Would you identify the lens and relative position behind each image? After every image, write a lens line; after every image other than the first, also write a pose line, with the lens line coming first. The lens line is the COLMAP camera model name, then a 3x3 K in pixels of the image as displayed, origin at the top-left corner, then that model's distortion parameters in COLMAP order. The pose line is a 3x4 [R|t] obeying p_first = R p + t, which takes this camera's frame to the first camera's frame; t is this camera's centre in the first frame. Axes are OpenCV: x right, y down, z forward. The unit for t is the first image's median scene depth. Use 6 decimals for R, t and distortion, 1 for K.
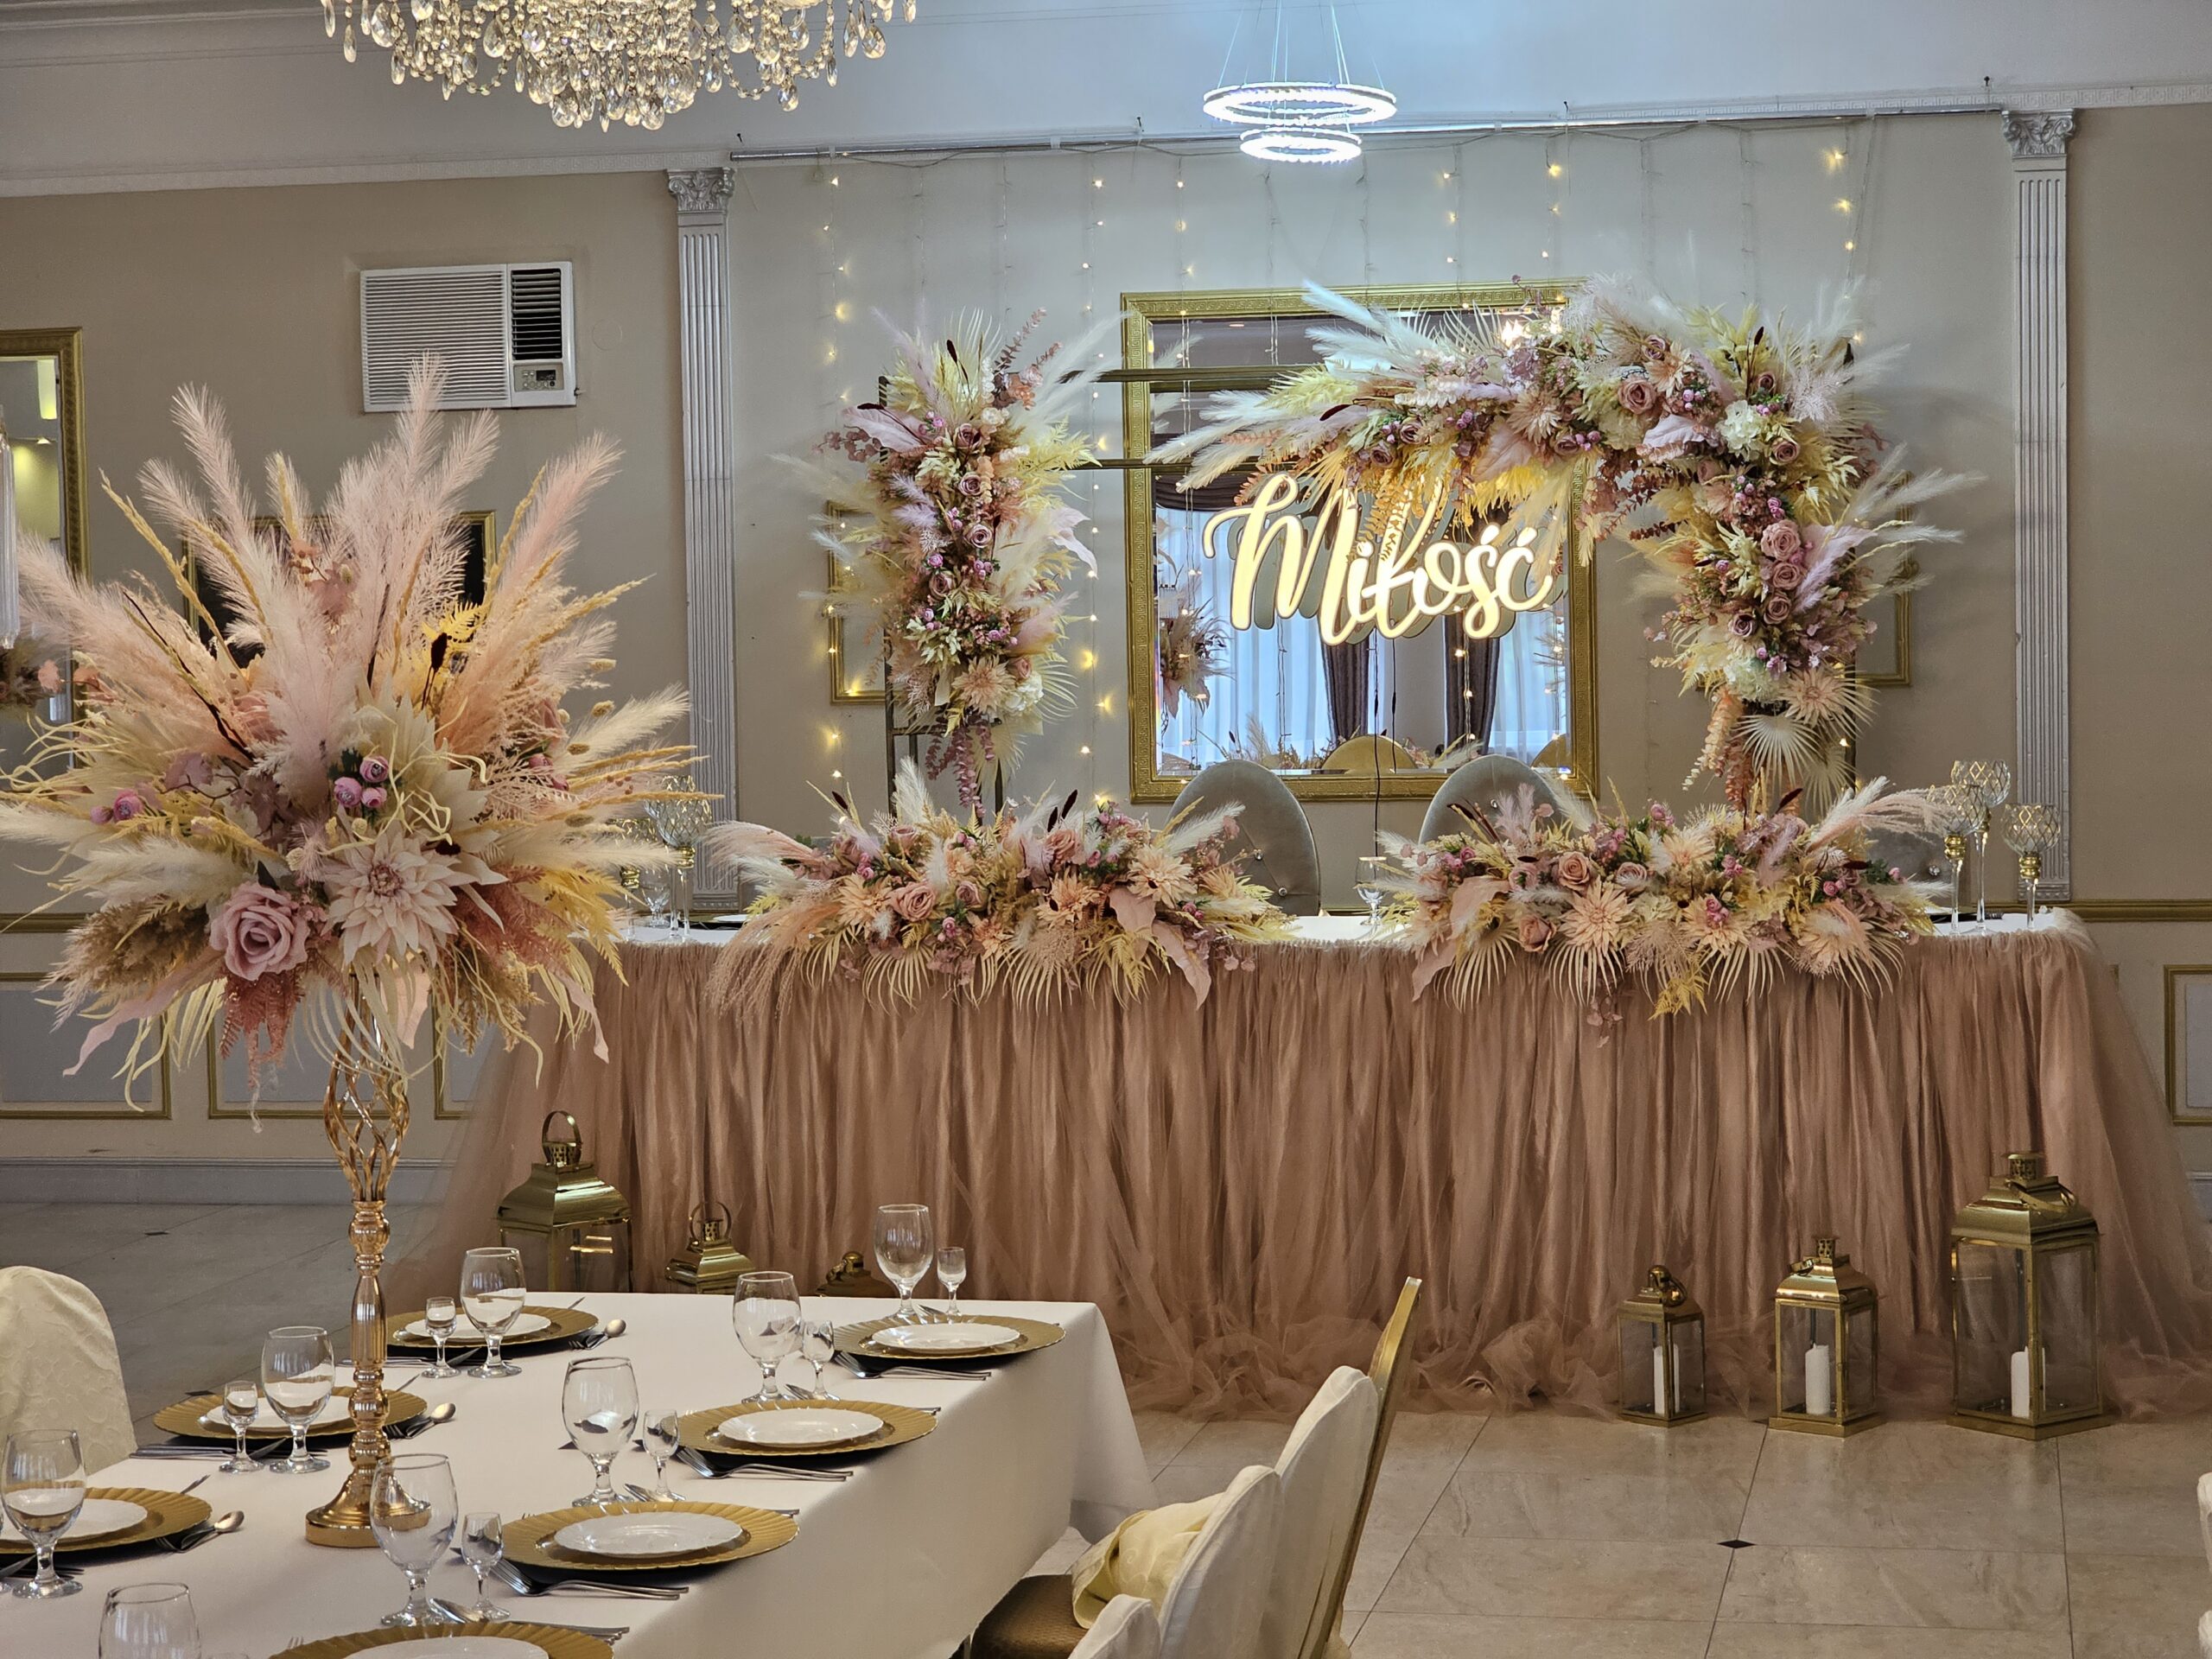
lens RADIAL K [[4430.3, 0, 1117.3], [0, 4430.3, 928.2], [0, 0, 1]] dist [-0.561466, 8.769274]
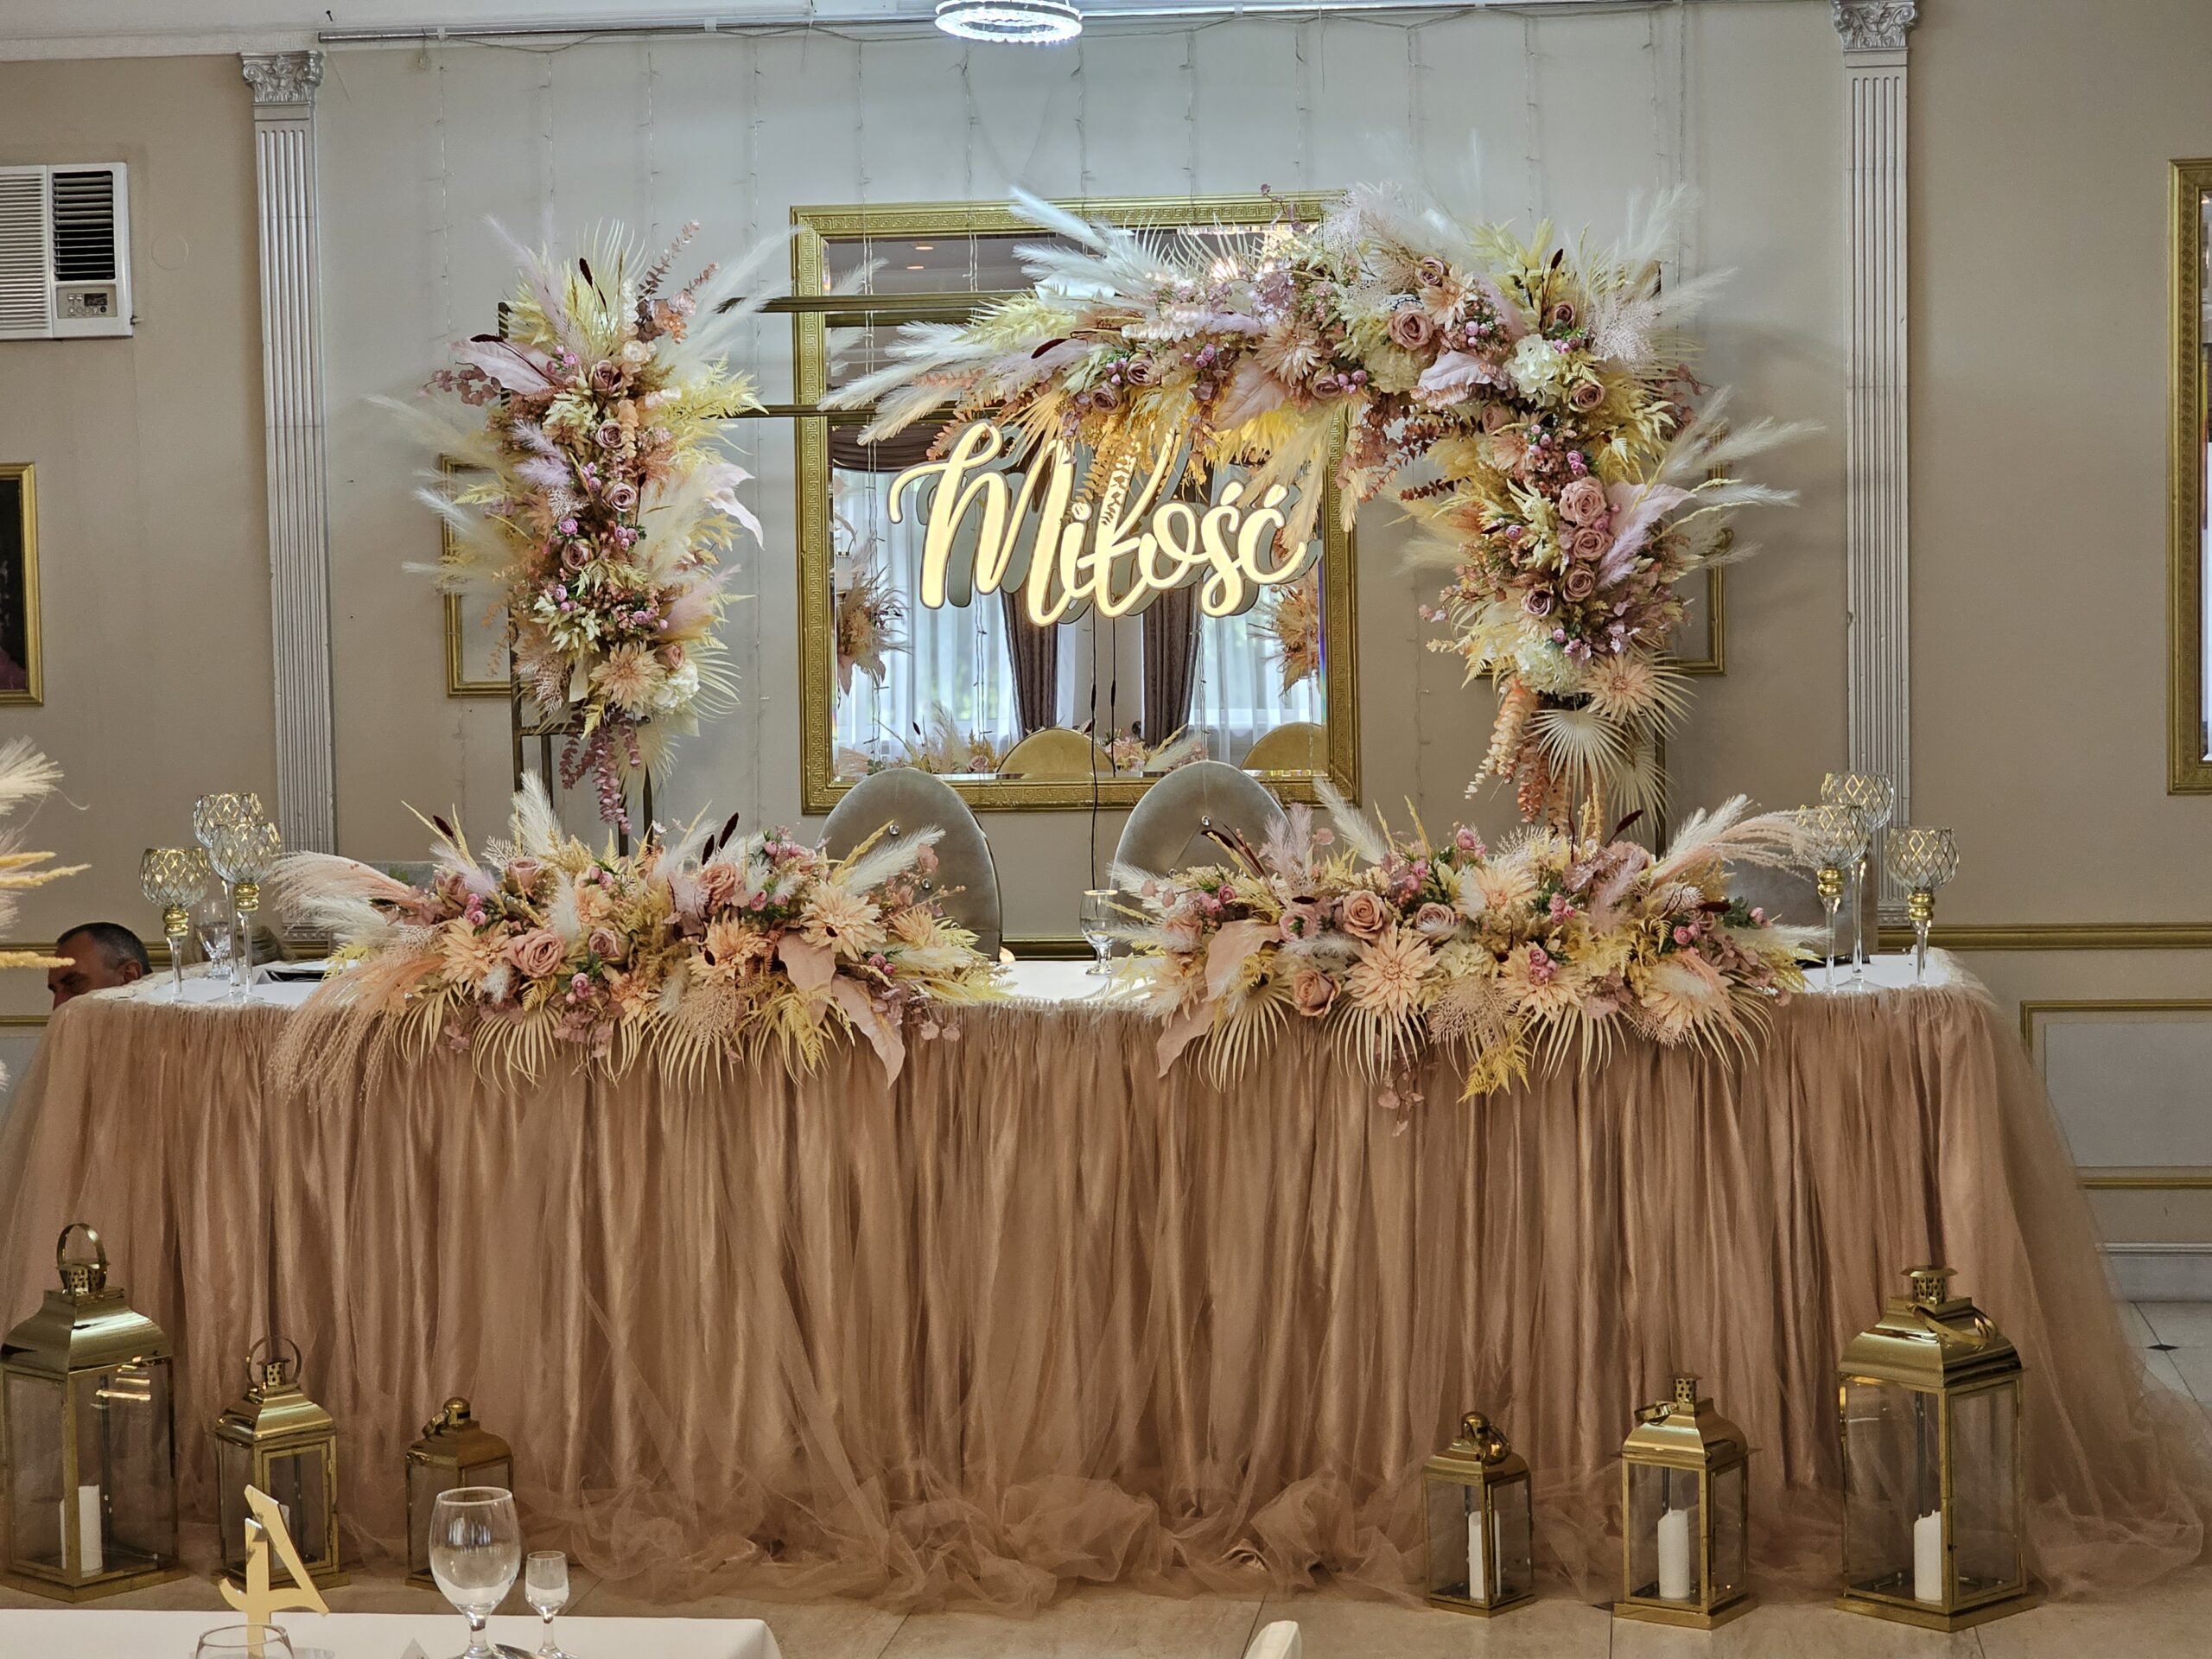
lens RADIAL K [[4430.3, 0, 1117.3], [0, 4430.3, 928.2], [0, 0, 1]] dist [-0.561466, 8.769274]
pose [[0.997200, -0.005505, 0.074572, -0.000274], [0.004900, 0.999954, 0.008303, -0.014444], [-0.074615, -0.007915, 0.997181, 0.170521]]
